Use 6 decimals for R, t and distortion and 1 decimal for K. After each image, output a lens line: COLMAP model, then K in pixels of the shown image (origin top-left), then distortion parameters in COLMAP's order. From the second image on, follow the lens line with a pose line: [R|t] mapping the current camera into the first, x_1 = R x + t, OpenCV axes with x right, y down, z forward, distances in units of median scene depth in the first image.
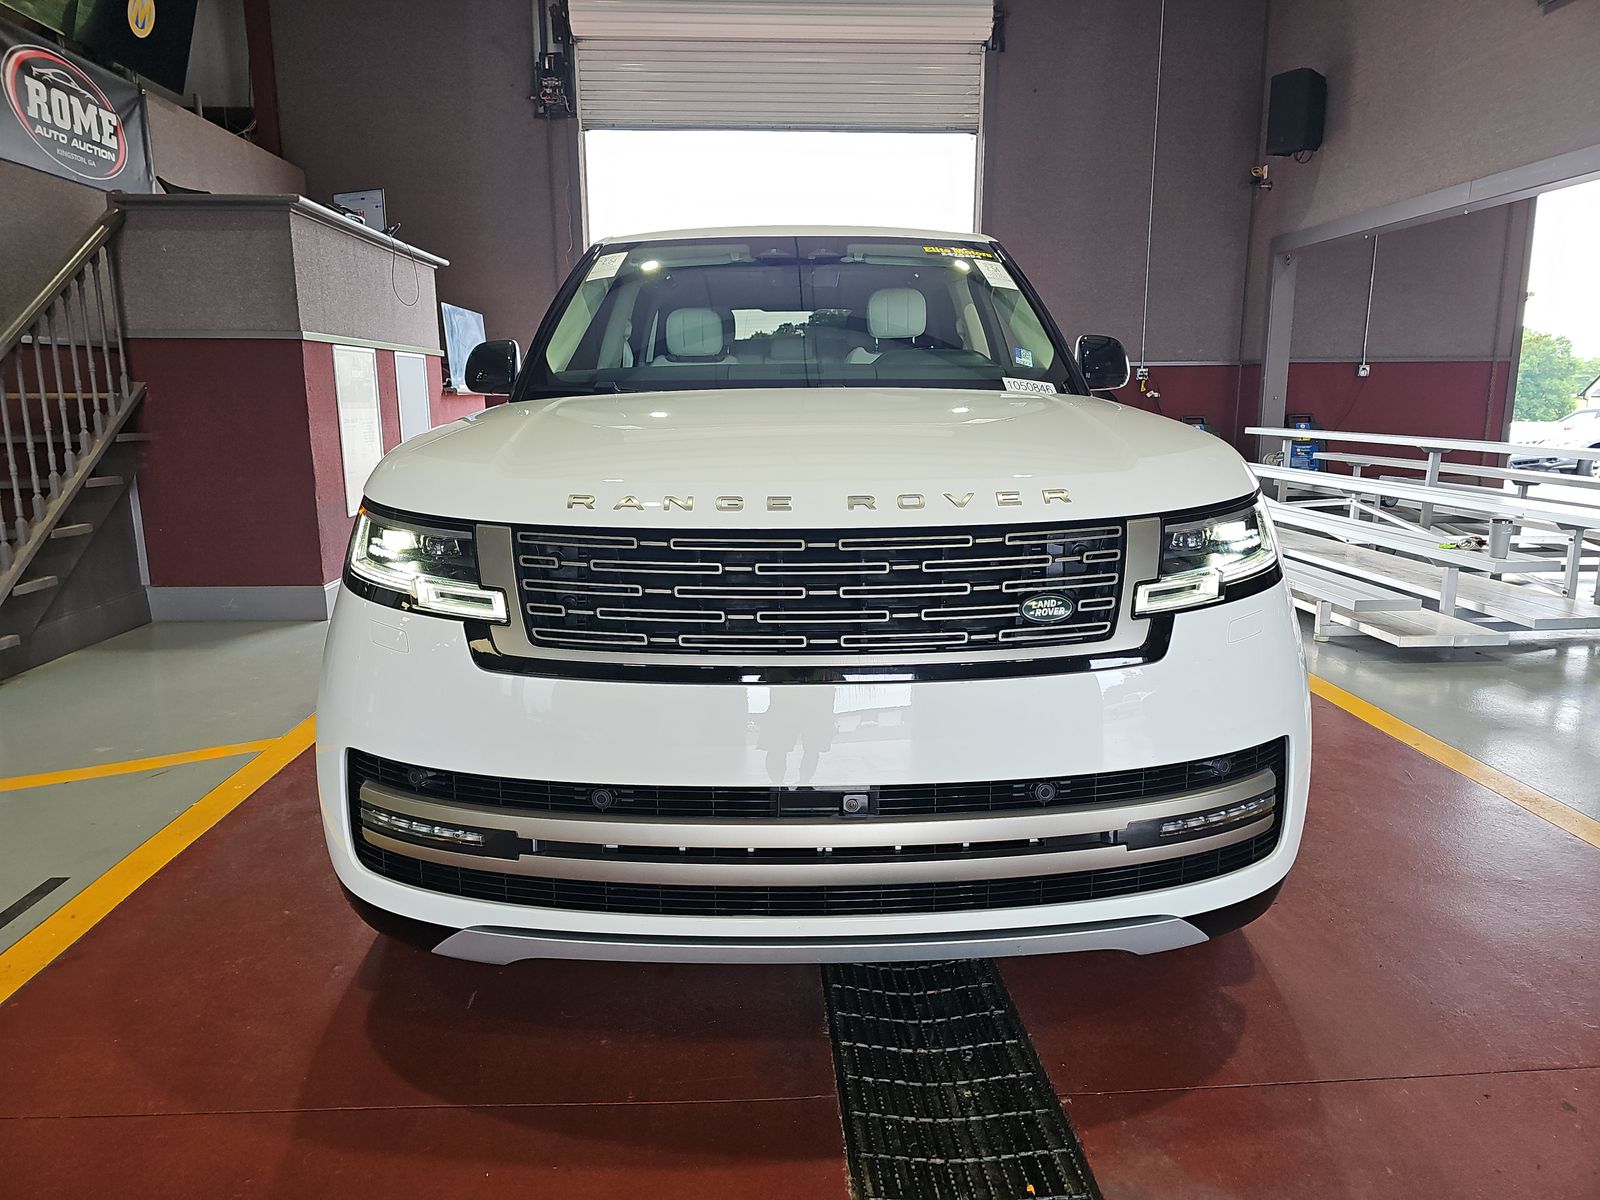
lens RADIAL K [[1051.2, 0, 779.0], [0, 1051.2, 600.2], [0, 0, 1]] dist [0.003149, -0.005557]
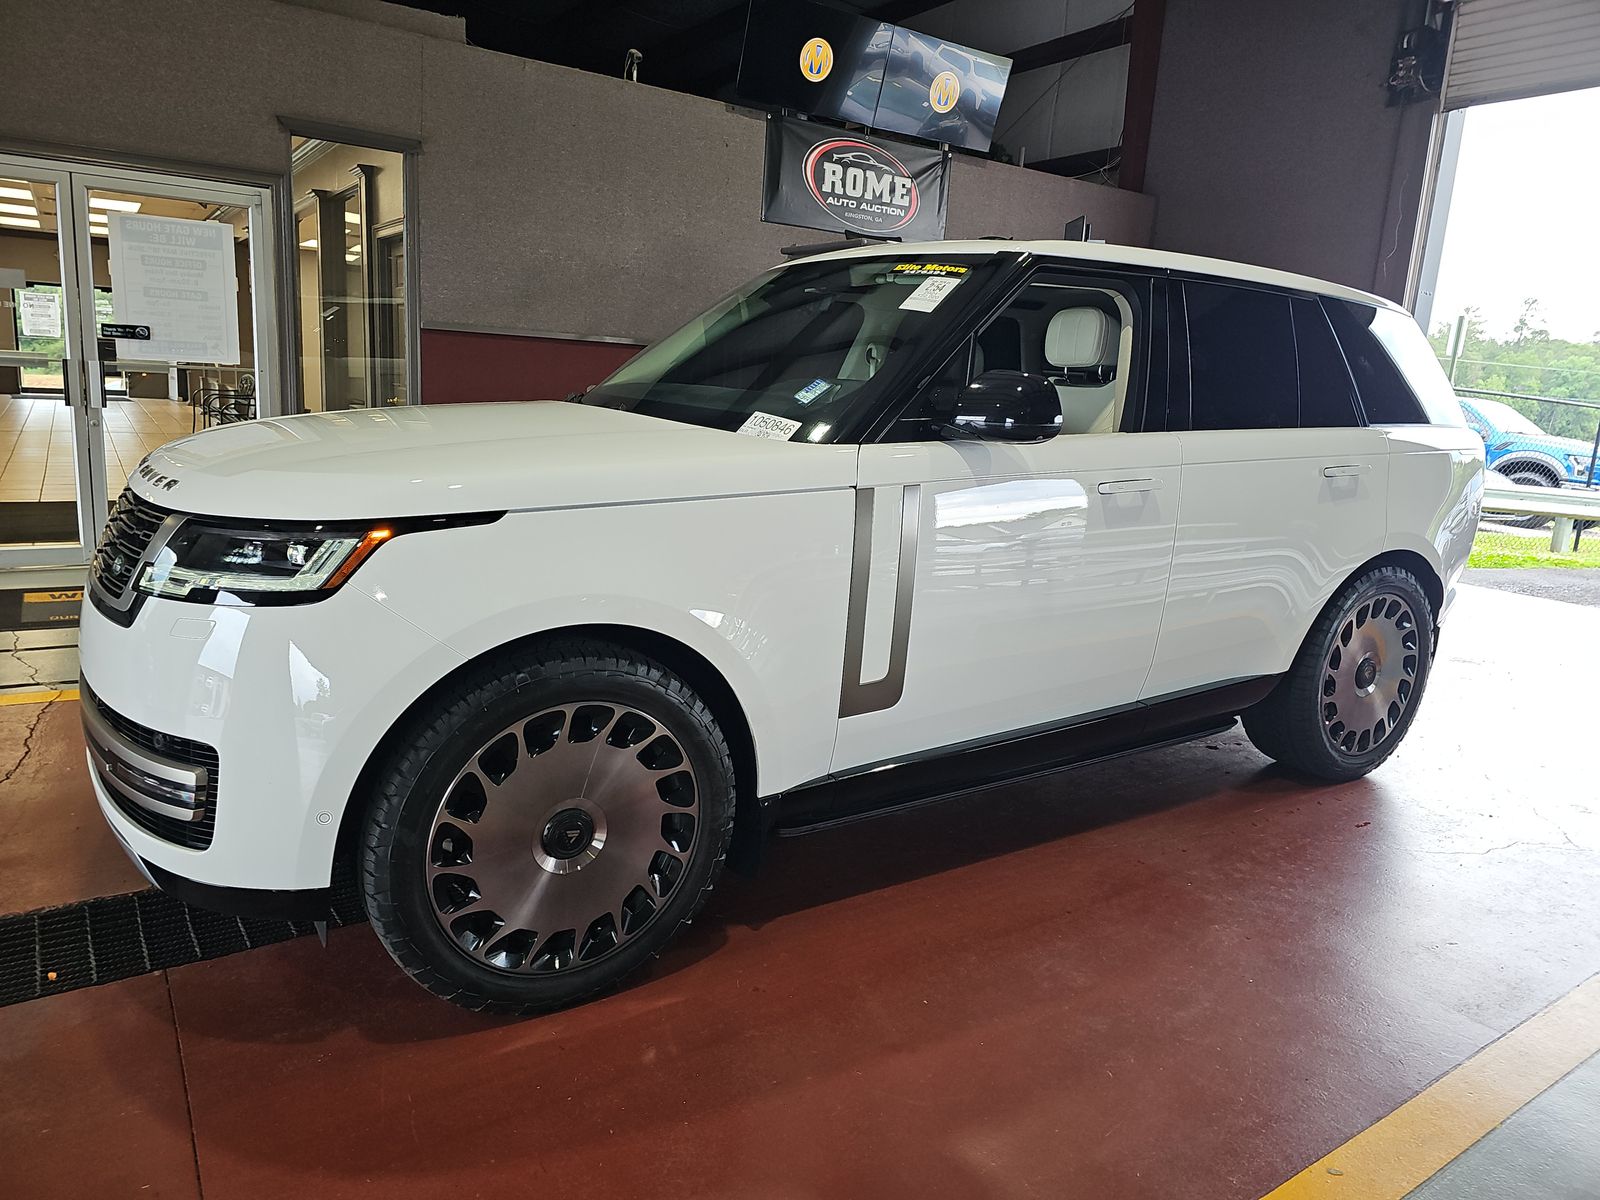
lens RADIAL K [[1051.2, 0, 779.0], [0, 1051.2, 600.2], [0, 0, 1]] dist [0.003149, -0.005557]
pose [[0.516405, 0.204390, -0.831595, 0.471367], [-0.221338, 0.969958, 0.100950, -0.067618], [0.827245, 0.131933, 0.546131, 0.262046]]
